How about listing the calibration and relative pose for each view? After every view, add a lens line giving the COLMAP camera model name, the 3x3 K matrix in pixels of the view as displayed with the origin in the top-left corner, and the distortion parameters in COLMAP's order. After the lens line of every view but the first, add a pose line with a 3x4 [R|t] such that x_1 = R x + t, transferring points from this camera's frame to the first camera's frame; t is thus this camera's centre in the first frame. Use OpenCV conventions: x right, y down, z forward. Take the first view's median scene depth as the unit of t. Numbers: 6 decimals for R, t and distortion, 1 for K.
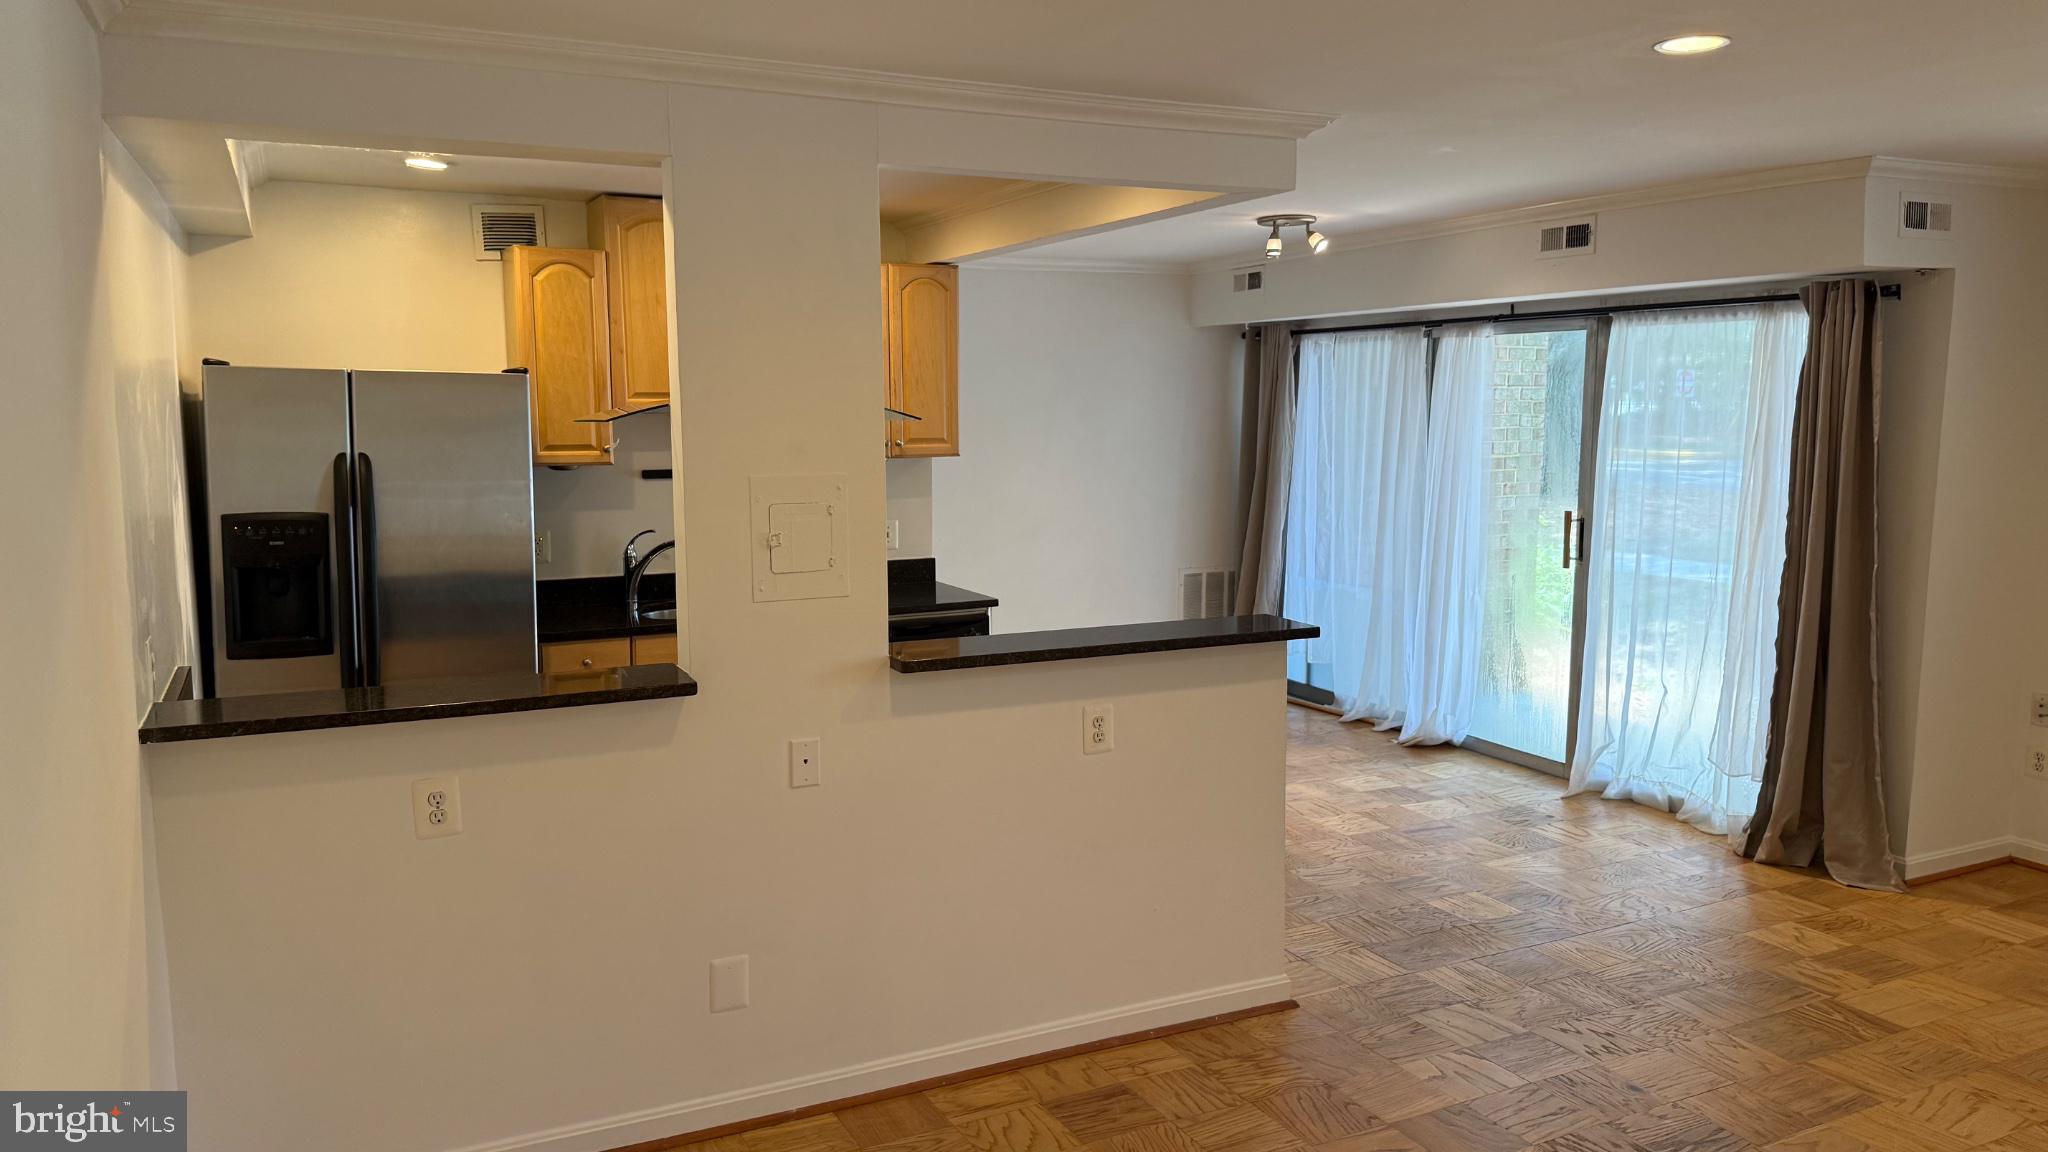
lens RADIAL K [[1430.7, 0, 1024.0], [0, 1430.7, 576.0], [0, 0, 1]] dist [0.135808, -0.244054]
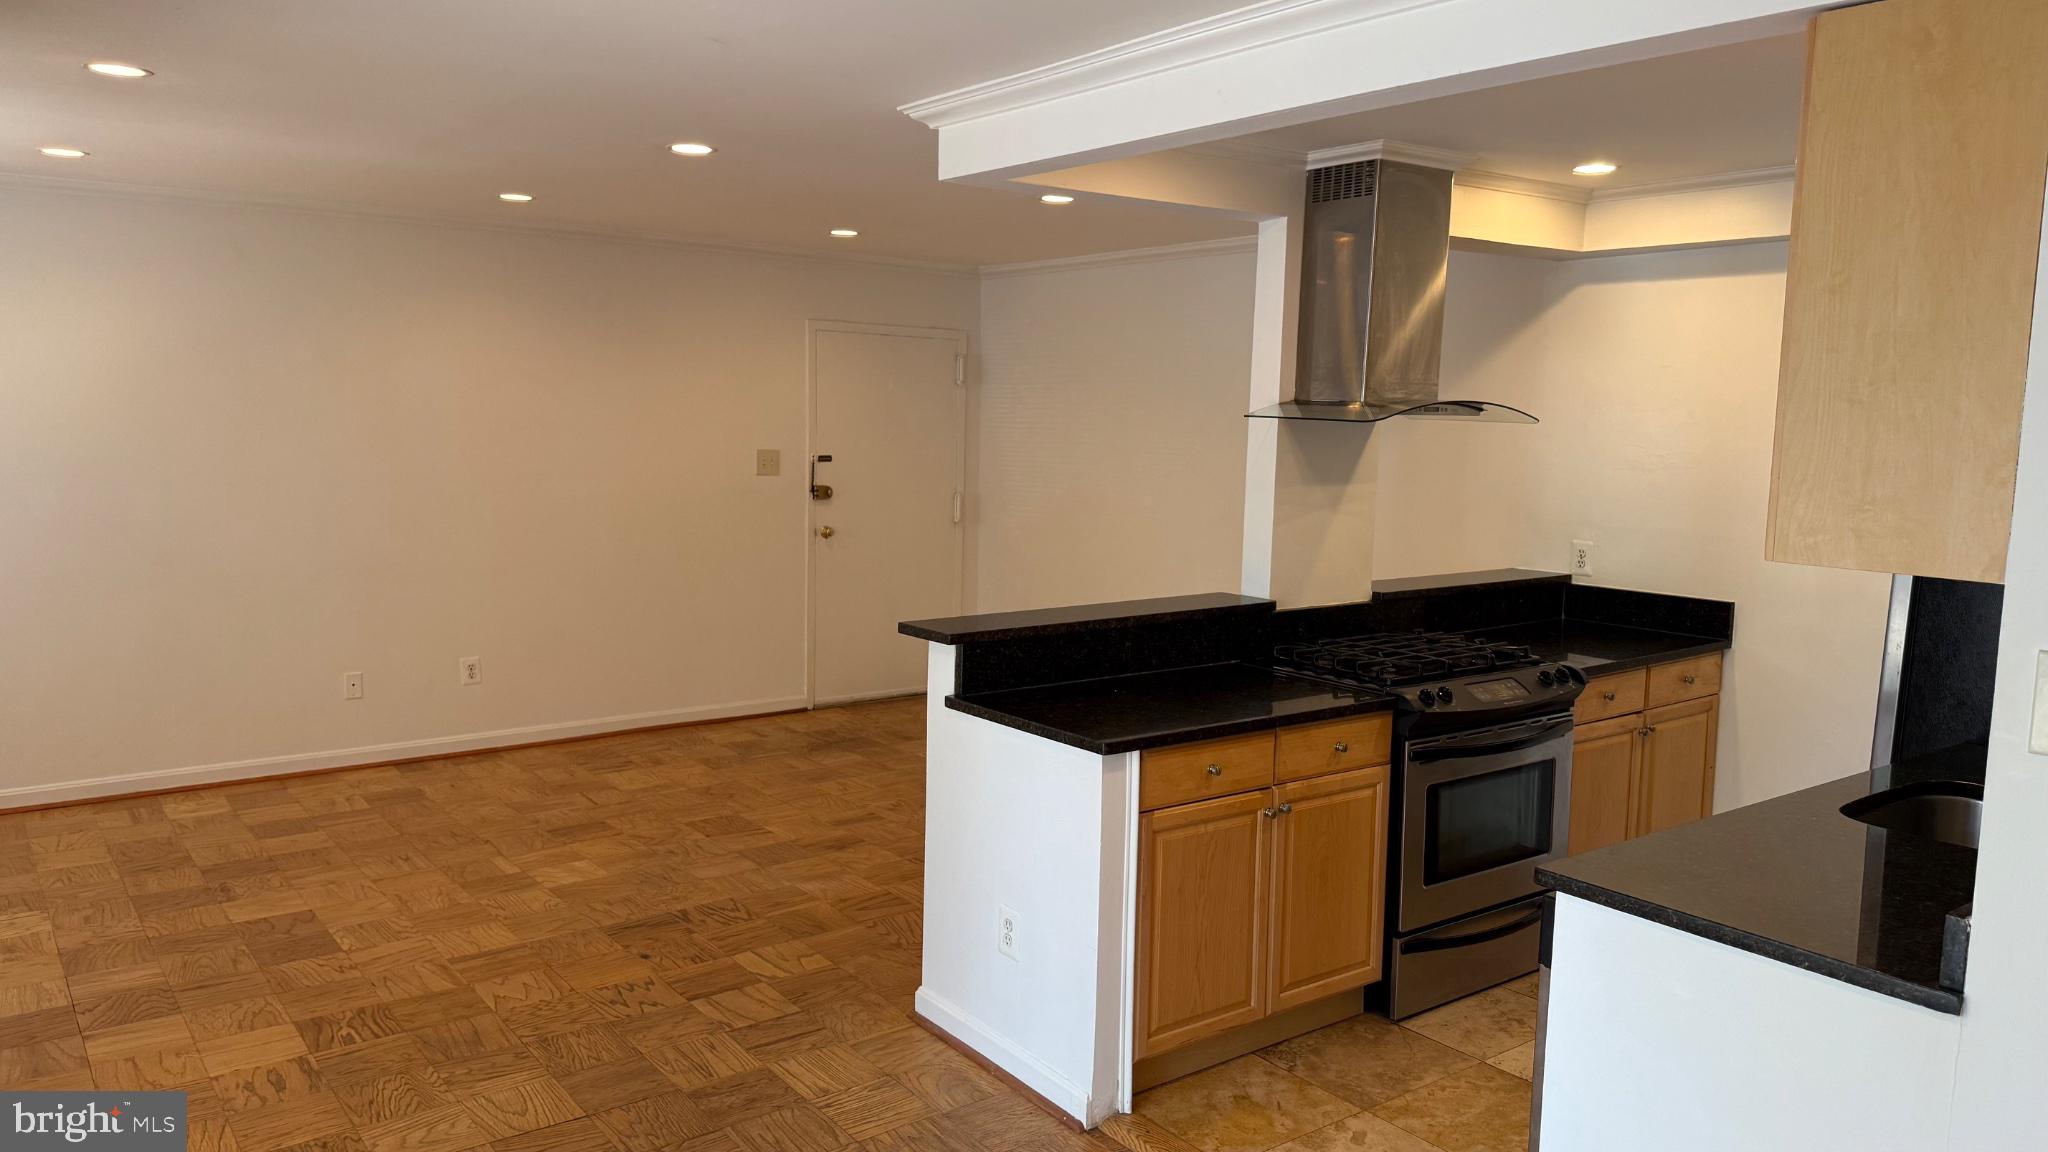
lens RADIAL K [[1430.7, 0, 1024.0], [0, 1430.7, 576.0], [0, 0, 1]] dist [0.135808, -0.244054]
pose [[-0.982954, 0.001900, -0.183842, 0.228244], [-0.042853, 0.970037, 0.239147, -0.177335], [0.178788, 0.242949, -0.953421, 1.466688]]
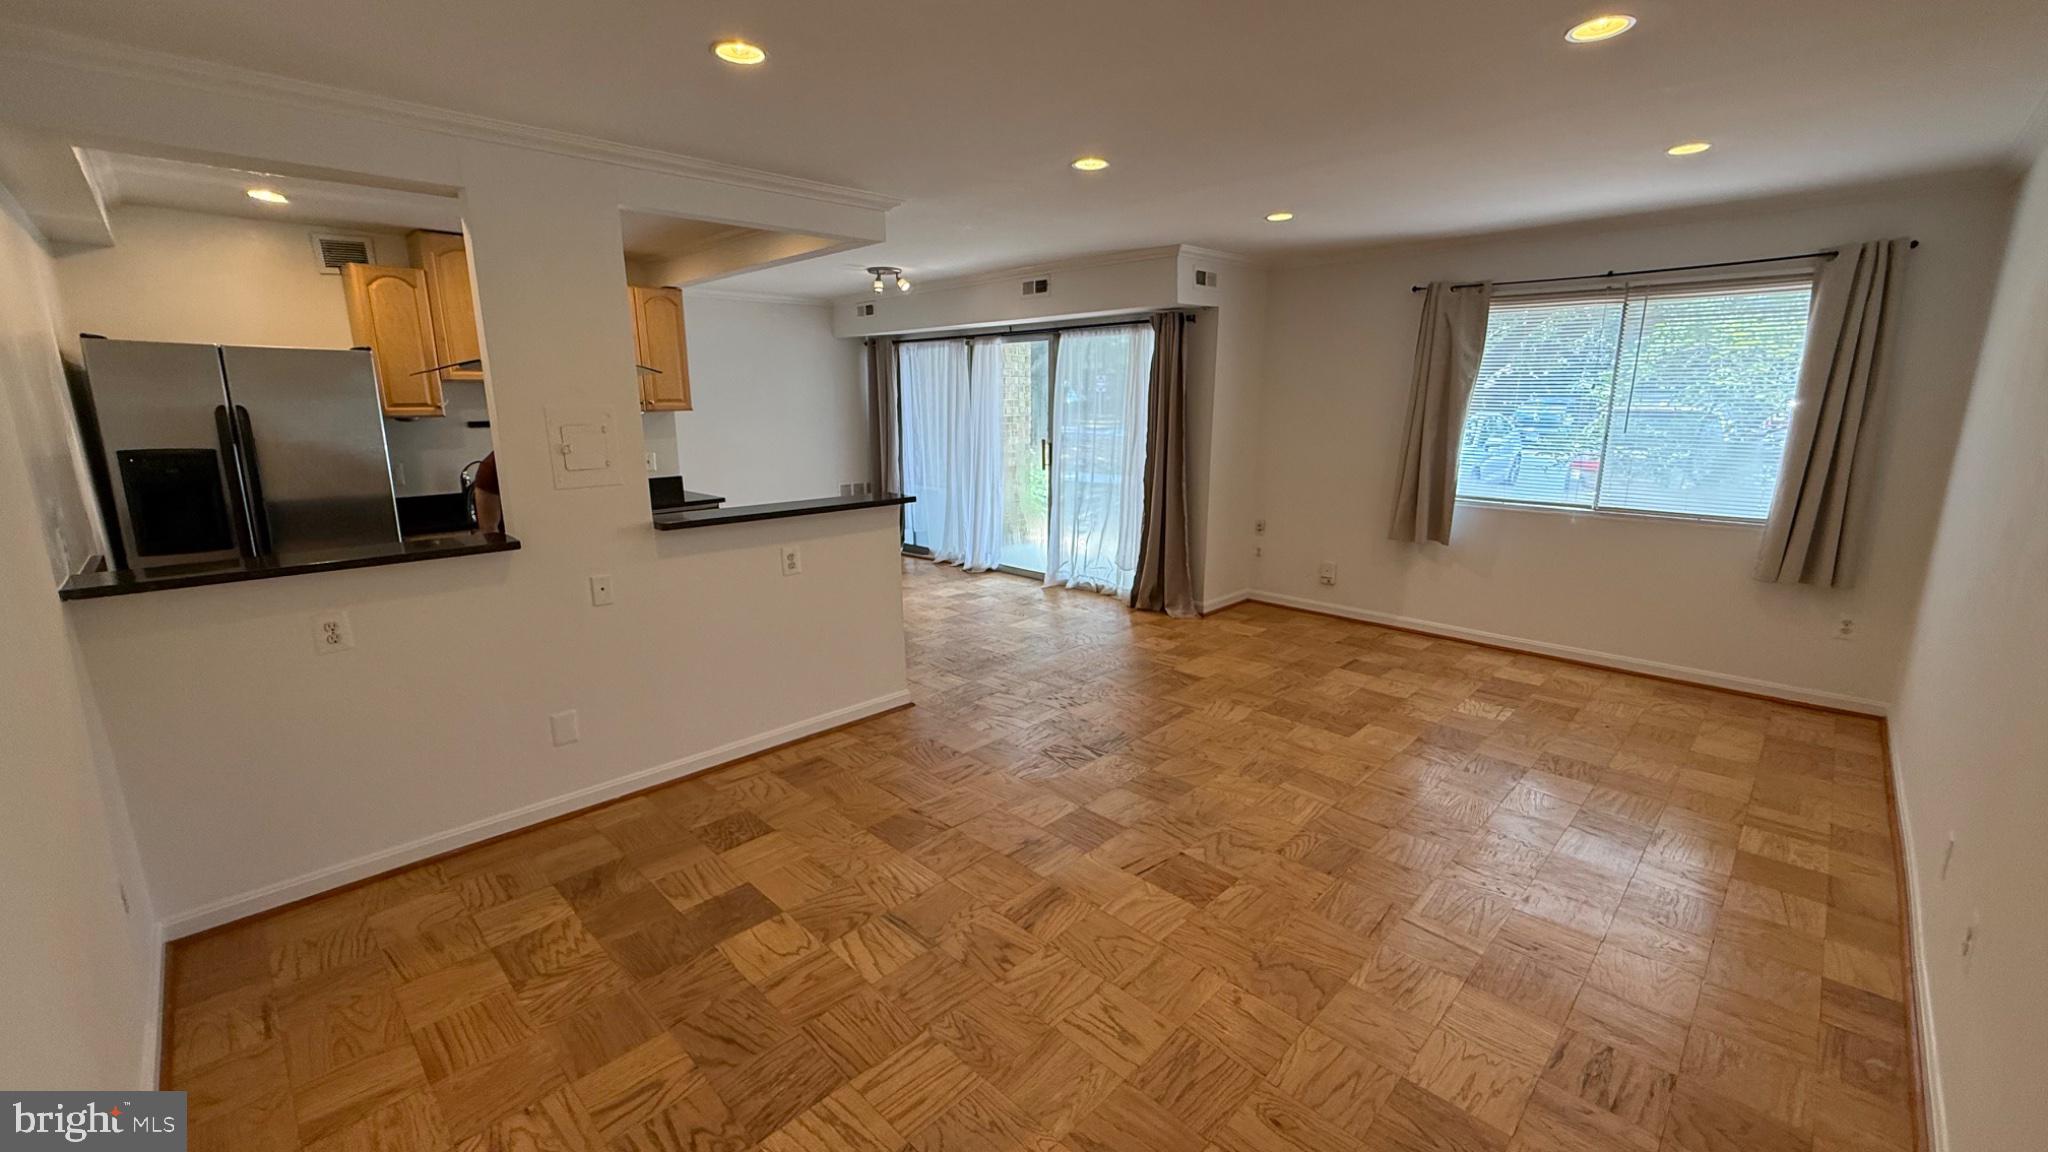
lens RADIAL K [[817.9, 0, 1019.2], [0, 817.9, 578.5], [0, 0, 1]] dist [-0.000583, 0.000349]
pose [[0.947511, -0.074302, 0.310971, 0.003421], [0.043980, 0.993665, 0.103418, 0.028329], [-0.316685, -0.084313, 0.944776, -0.004251]]
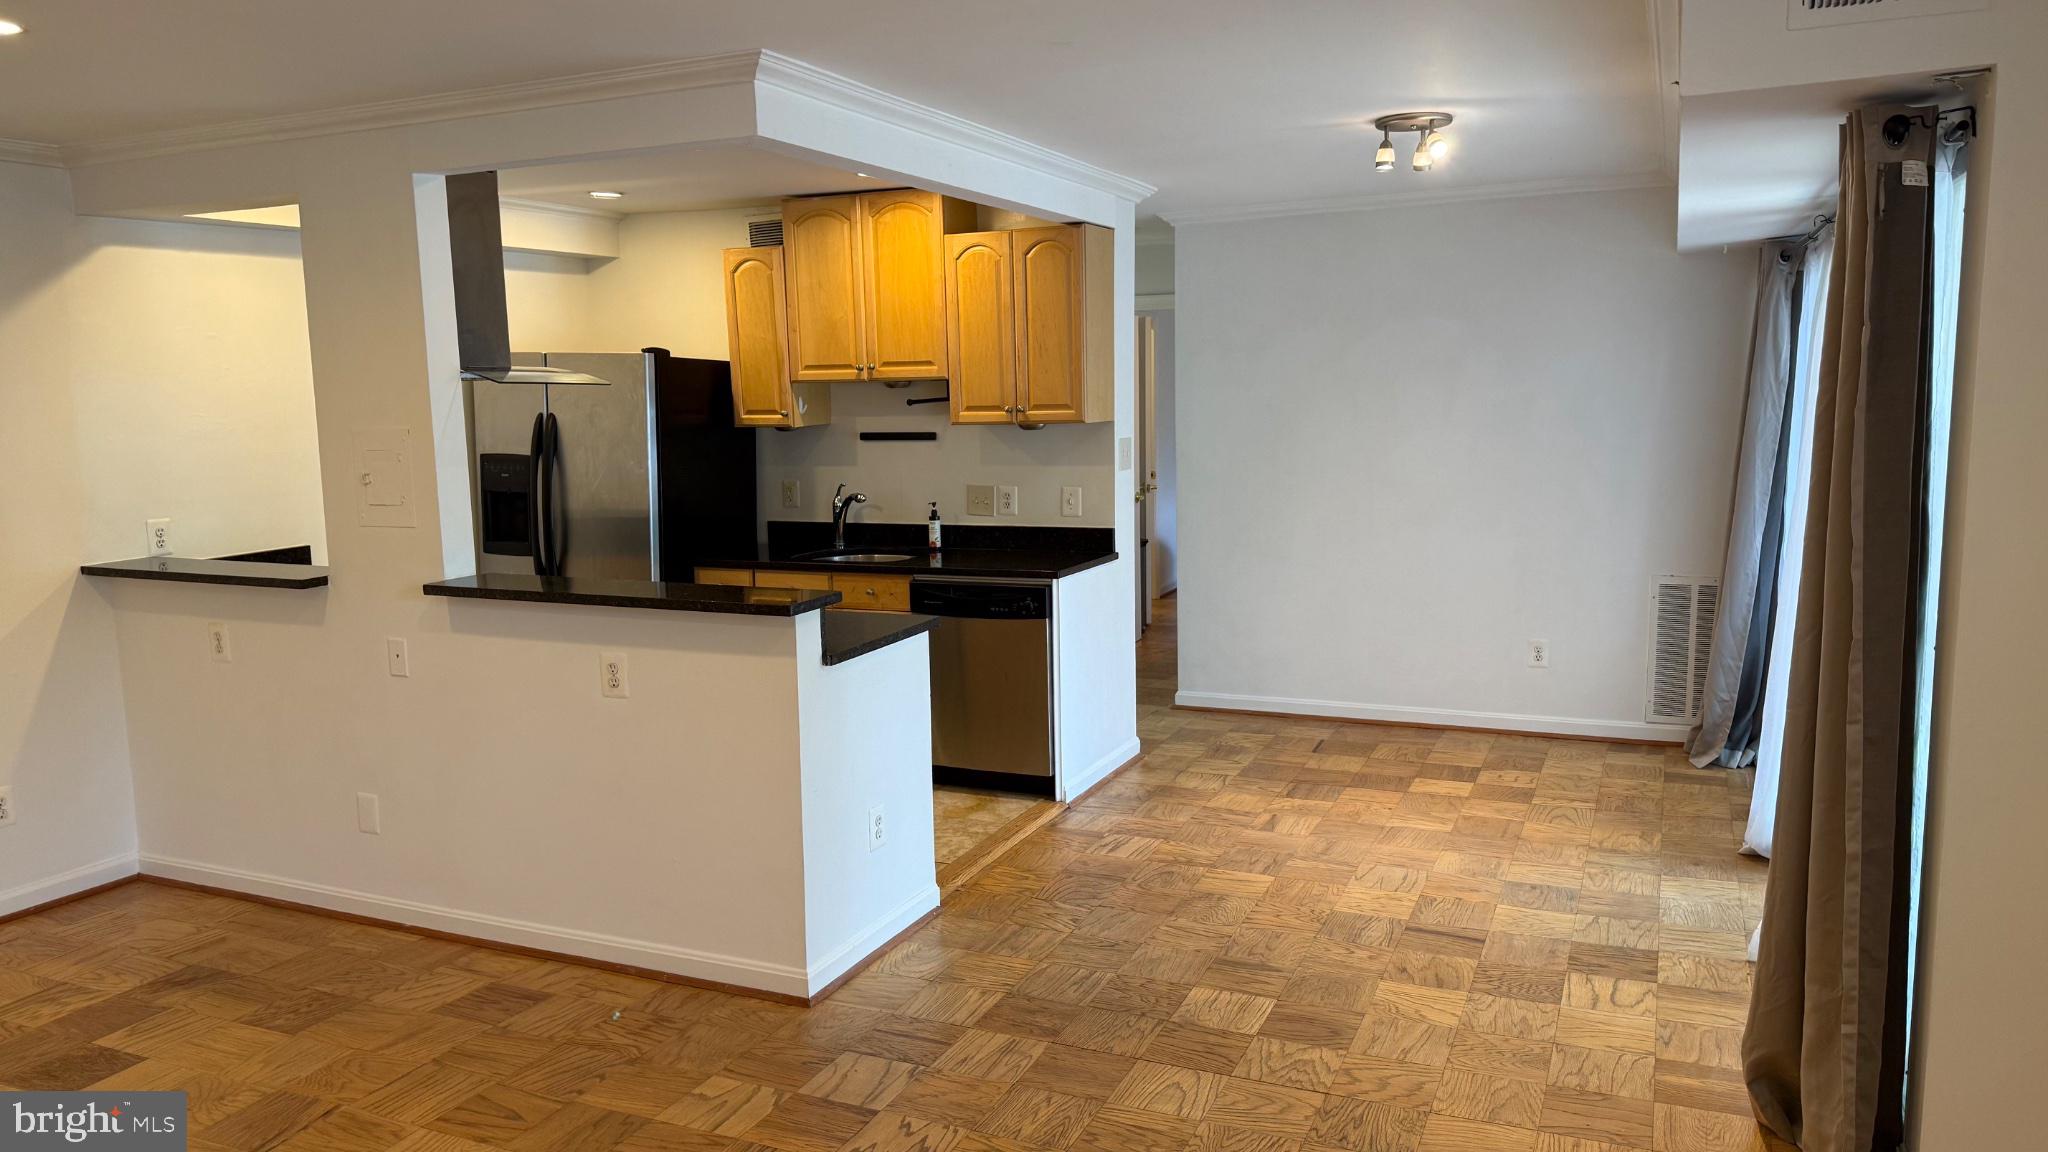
lens RADIAL K [[1430.7, 0, 1024.0], [0, 1430.7, 576.0], [0, 0, 1]] dist [0.135808, -0.244054]
pose [[0.634915, 0.091822, -0.767106, 0.762781], [-0.076164, 0.995515, 0.056123, -0.035544], [0.768819, 0.022792, 0.639061, 0.392550]]
